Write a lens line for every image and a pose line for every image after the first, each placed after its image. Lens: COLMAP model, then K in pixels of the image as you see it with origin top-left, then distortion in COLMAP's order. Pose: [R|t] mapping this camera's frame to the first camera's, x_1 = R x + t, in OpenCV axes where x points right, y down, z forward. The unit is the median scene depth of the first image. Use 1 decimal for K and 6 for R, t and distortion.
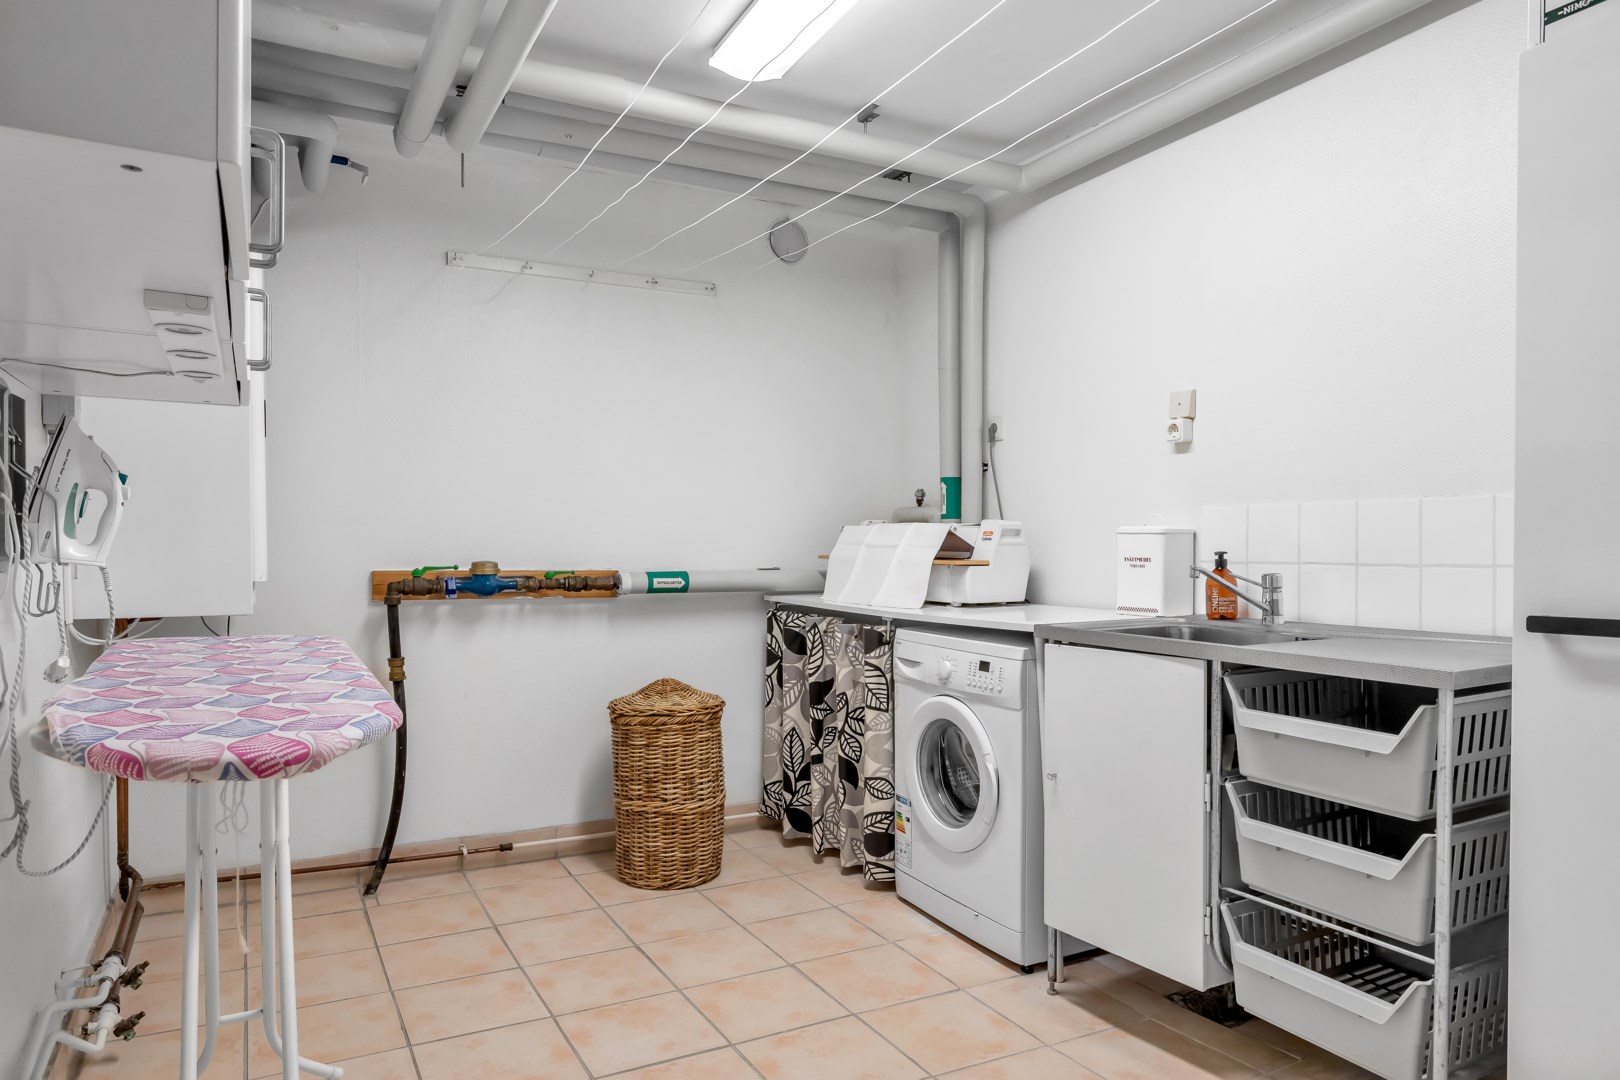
lens RADIAL K [[1043.2, 0, 806.6], [0, 1043.2, 544.2], [0, 0, 1]] dist [-0.000686, 0.000304]
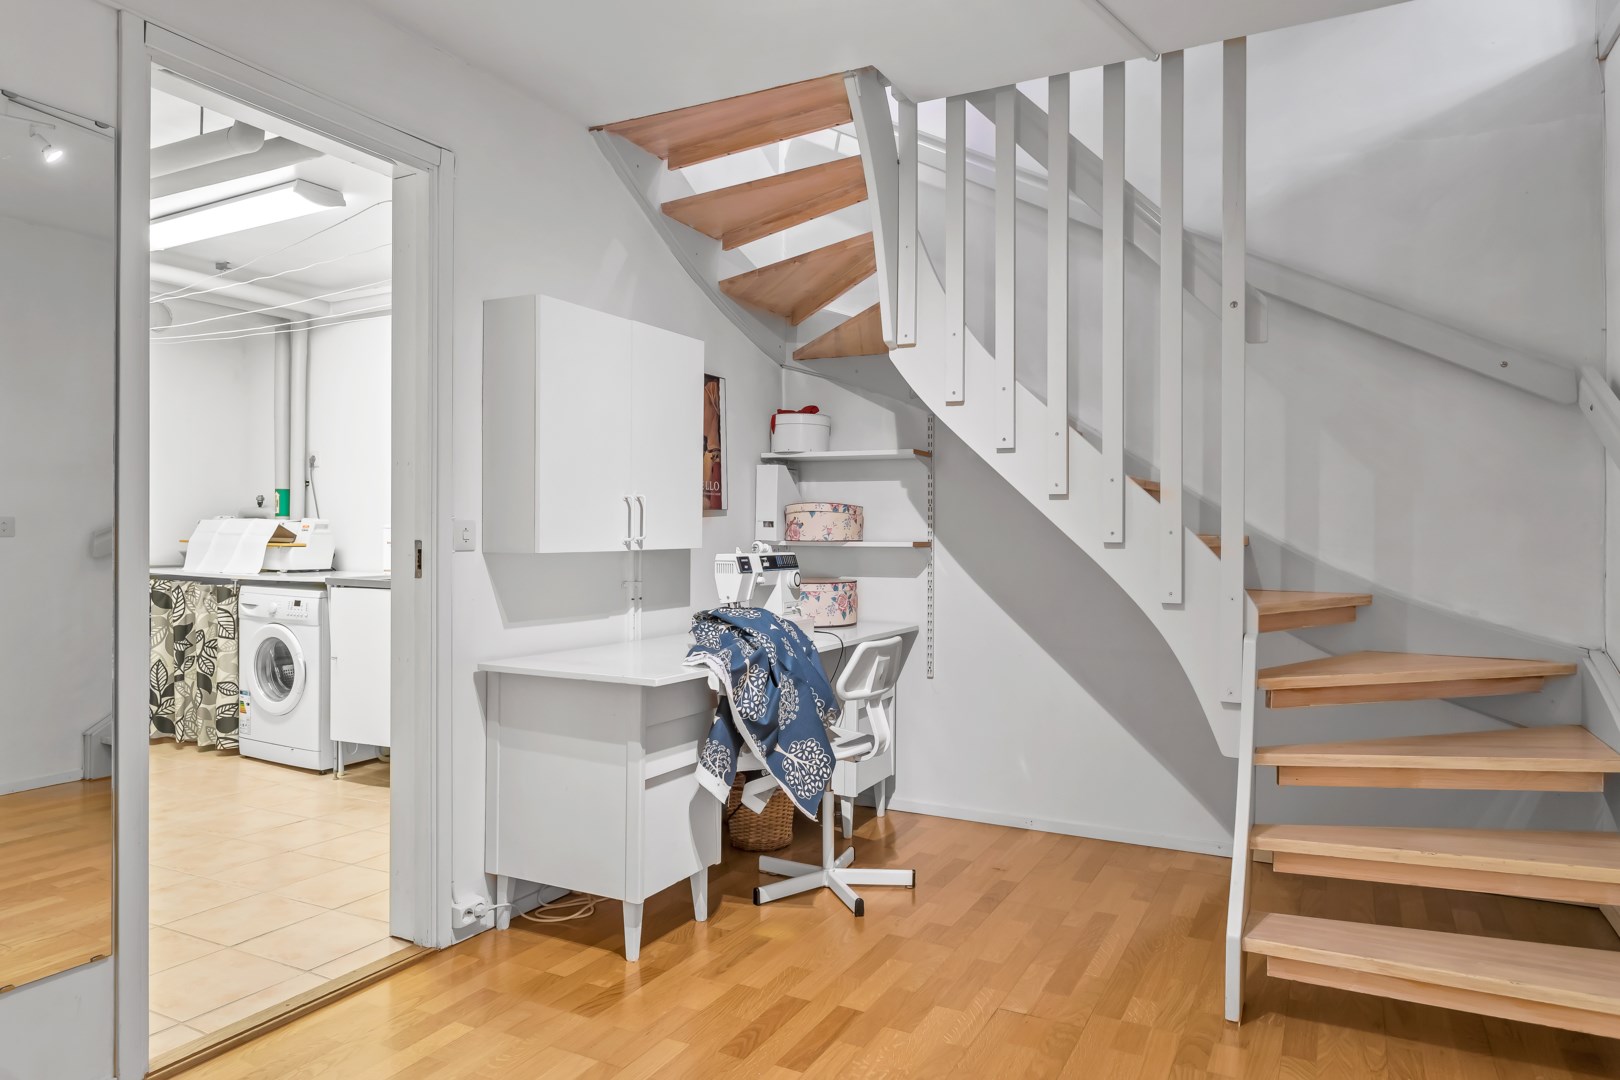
lens RADIAL K [[1003.3, 0, 796.6], [0, 1003.3, 538.5], [0, 0, 1]] dist [-0.008346, 0.006950]
pose [[0.832627, 0.005784, 0.553804, -0.050606], [-0.009043, 0.999954, 0.003152, -0.003715], [-0.553761, -0.007633, 0.832641, -0.690784]]
